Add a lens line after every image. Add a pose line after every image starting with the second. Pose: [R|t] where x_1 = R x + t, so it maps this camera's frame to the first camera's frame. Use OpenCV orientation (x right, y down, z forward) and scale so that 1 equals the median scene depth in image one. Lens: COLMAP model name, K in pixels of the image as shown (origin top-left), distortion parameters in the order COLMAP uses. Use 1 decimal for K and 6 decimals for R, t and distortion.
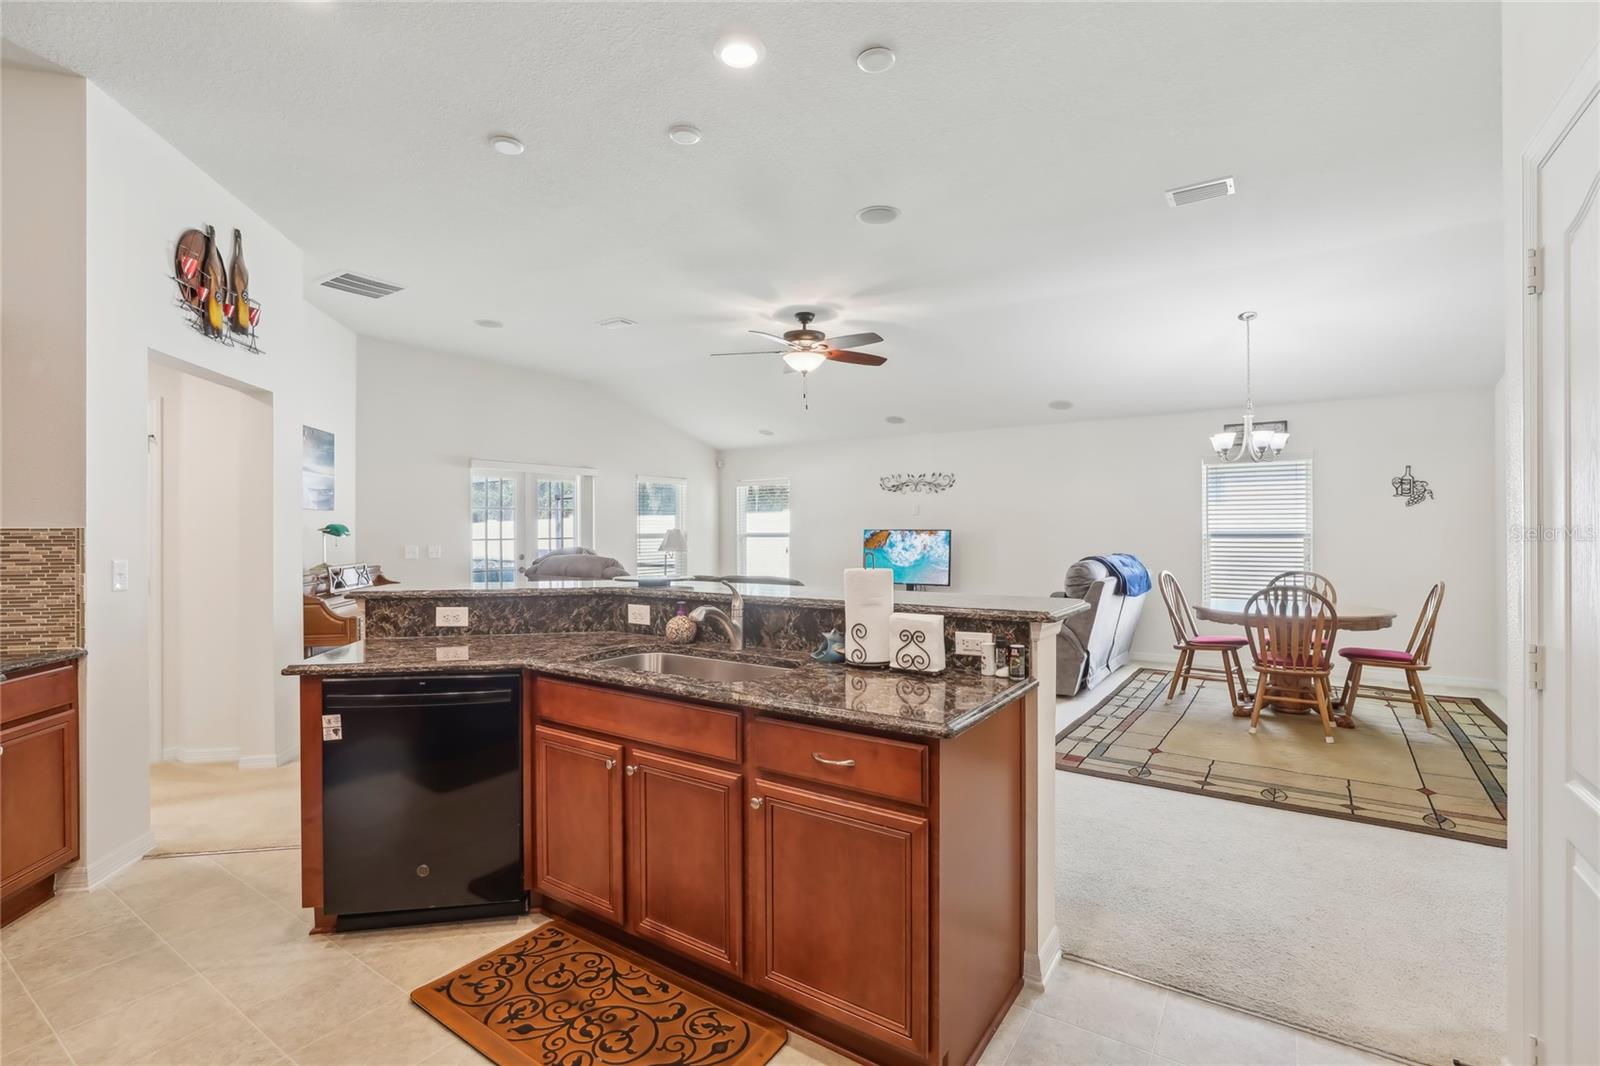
lens RADIAL K [[726.3, 0, 800.0], [0, 726.3, 533.0], [0, 0, 1]] dist [-0.026905, 0.000621]
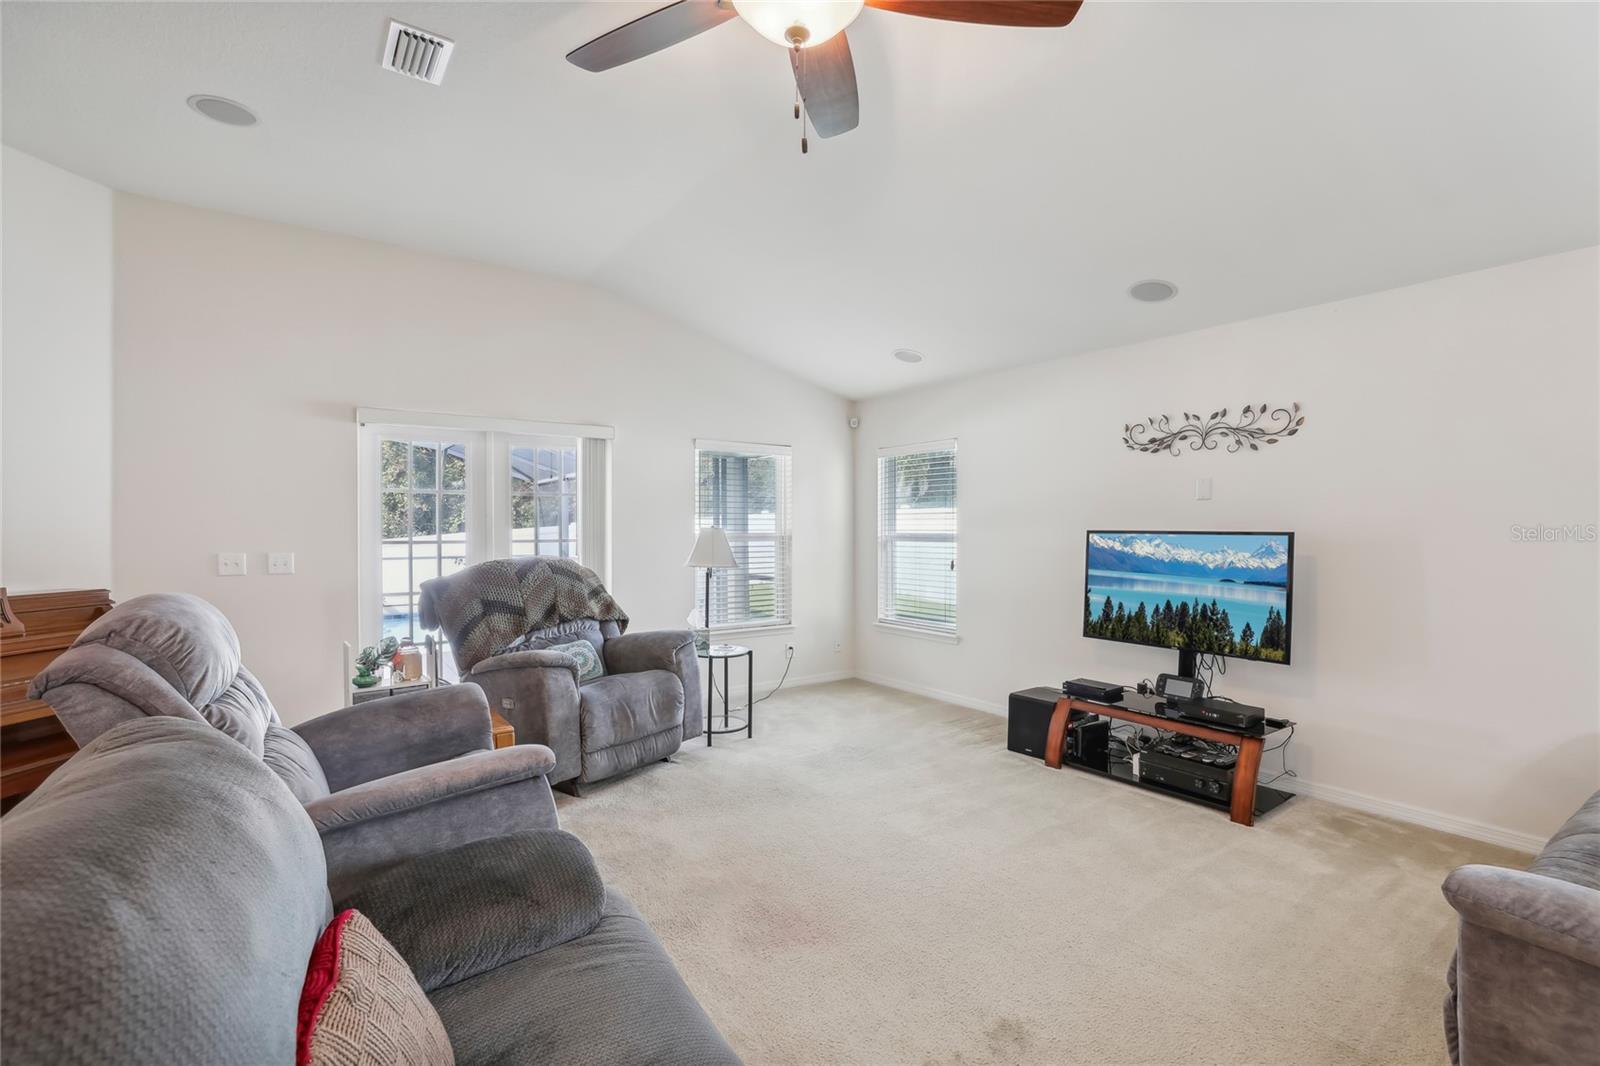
lens RADIAL K [[732.9, 0, 800.1], [0, 732.9, 523.3], [0, 0, 1]] dist [-0.030710, 0.012849]
pose [[0.937187, 0.004372, -0.348799, 0.081272], [-0.007416, 0.999945, -0.007392, -0.004437], [0.348748, 0.009515, 0.937168, 0.482389]]
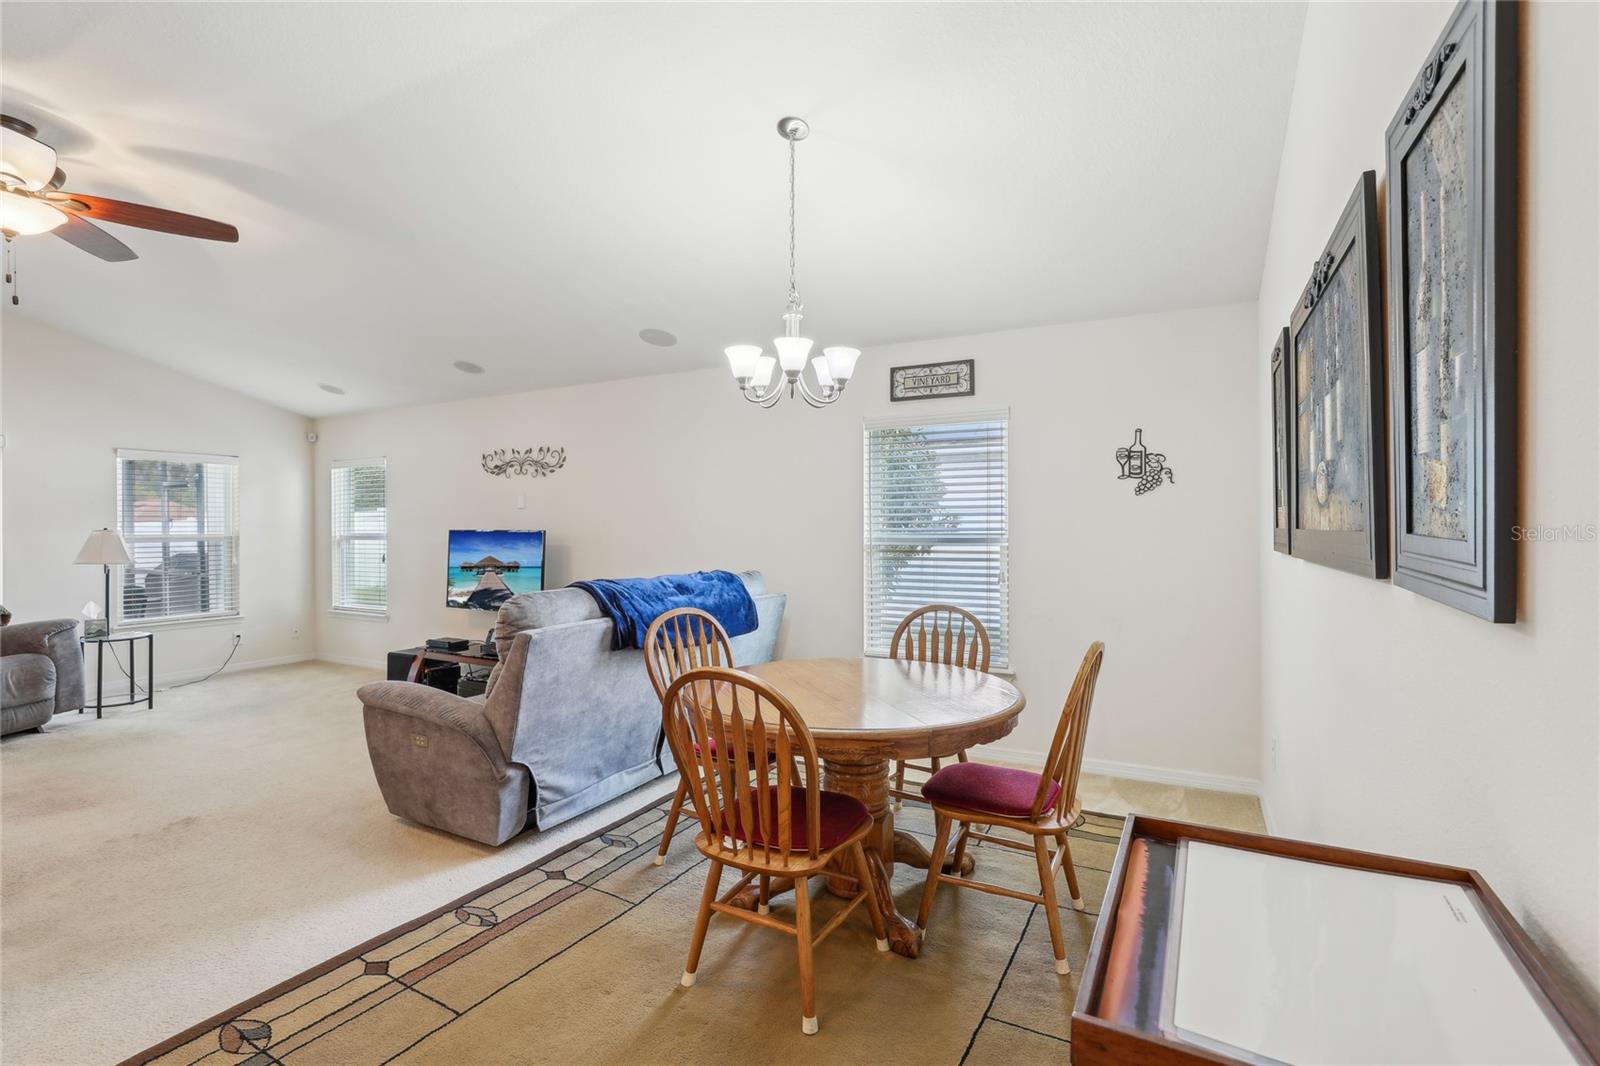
lens RADIAL K [[732.9, 0, 800.1], [0, 732.9, 523.3], [0, 0, 1]] dist [-0.030710, 0.012849]
pose [[0.994391, 0.001054, 0.105762, 0.357262], [-0.000212, 0.999968, -0.007977, -0.005708], [-0.105767, 0.007910, 0.994359, 0.291749]]
